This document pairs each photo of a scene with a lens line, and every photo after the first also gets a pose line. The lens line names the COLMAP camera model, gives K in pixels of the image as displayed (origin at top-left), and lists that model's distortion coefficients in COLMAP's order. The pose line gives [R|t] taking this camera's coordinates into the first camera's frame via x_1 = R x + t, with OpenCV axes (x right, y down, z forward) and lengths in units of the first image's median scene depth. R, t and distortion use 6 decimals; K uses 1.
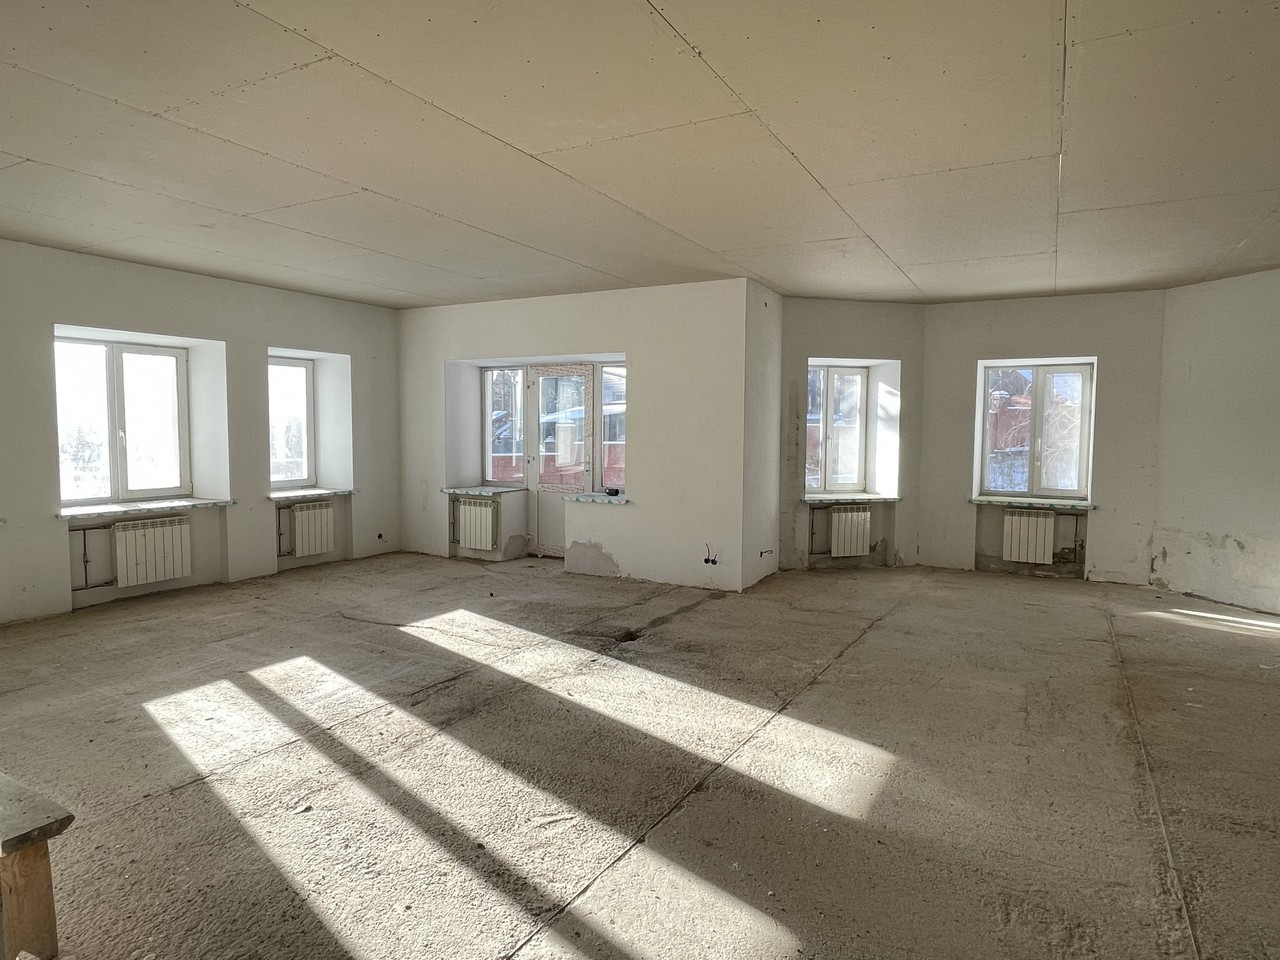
lens RADIAL K [[726.5, 0, 641.1], [0, 726.5, 473.7], [0, 0, 1]] dist [0.000667, -0.003867]
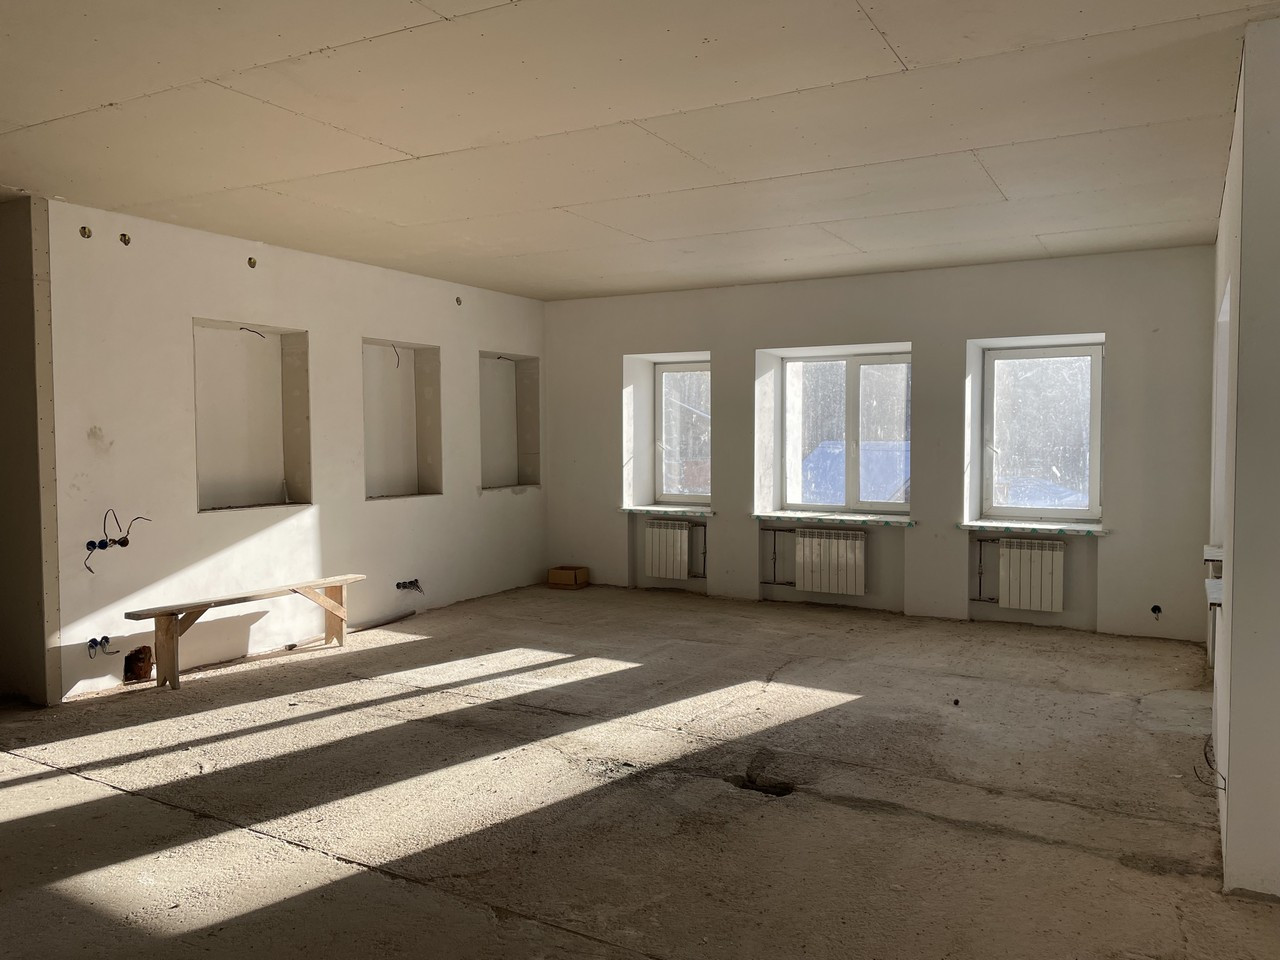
lens RADIAL K [[972.8, 0, 676.9], [0, 972.8, 463.5], [0, 0, 1]] dist [0.067105, -0.072812]
pose [[0.022435, 0.025717, -0.999417, 0.792330], [-0.066362, 0.997503, 0.024178, -0.056122], [0.997543, 0.065781, 0.024086, 0.902734]]
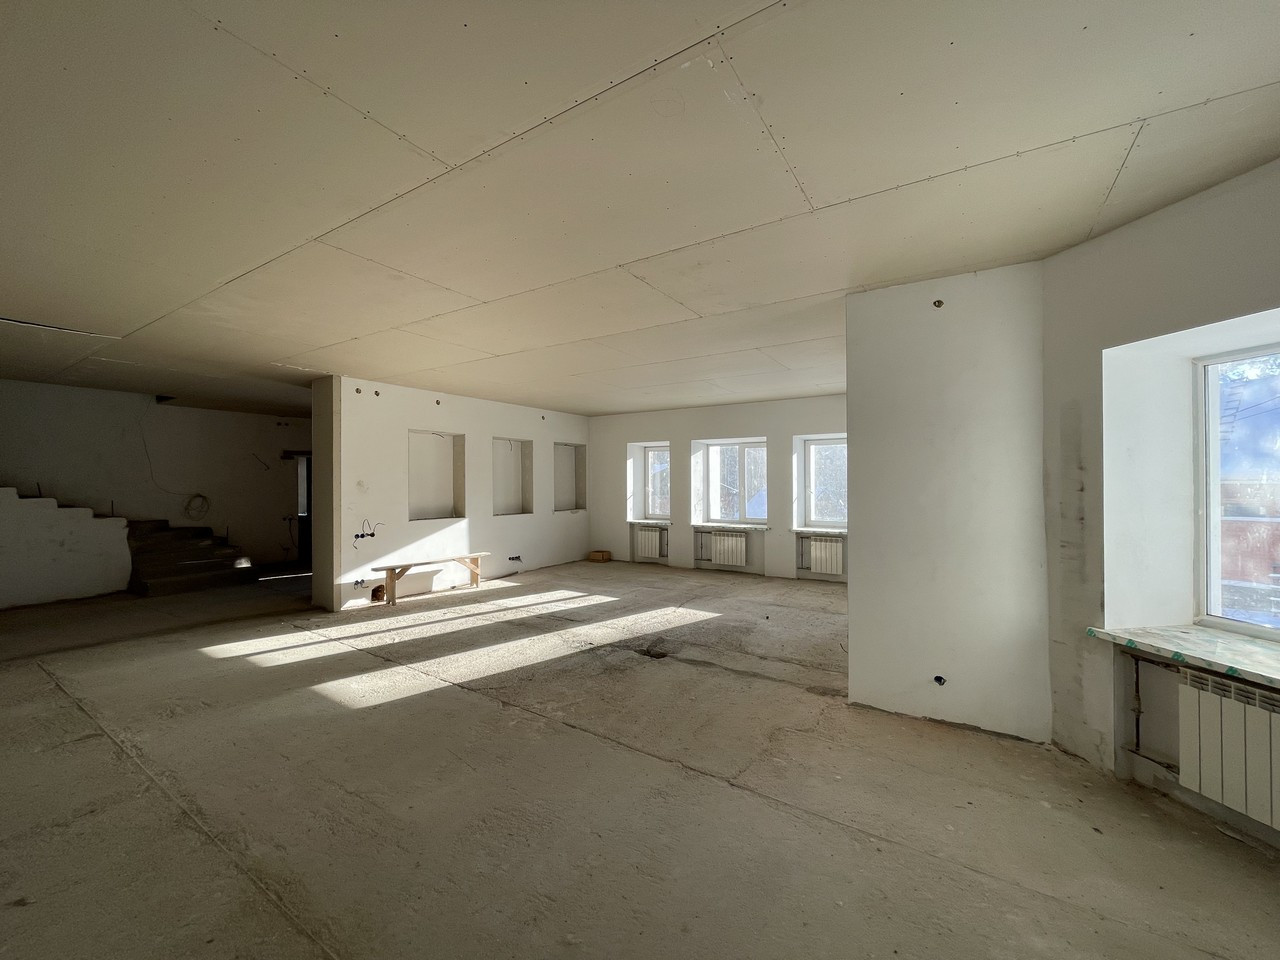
lens RADIAL K [[521.3, 0, 662.3], [0, 521.3, 474.4], [0, 0, 1]] dist [-0.006926, -0.000310]
pose [[-0.039655, -0.020310, -0.999007, 0.886445], [-0.065564, 0.997692, -0.017681, -0.067435], [0.997060, 0.064798, -0.040895, 1.045676]]
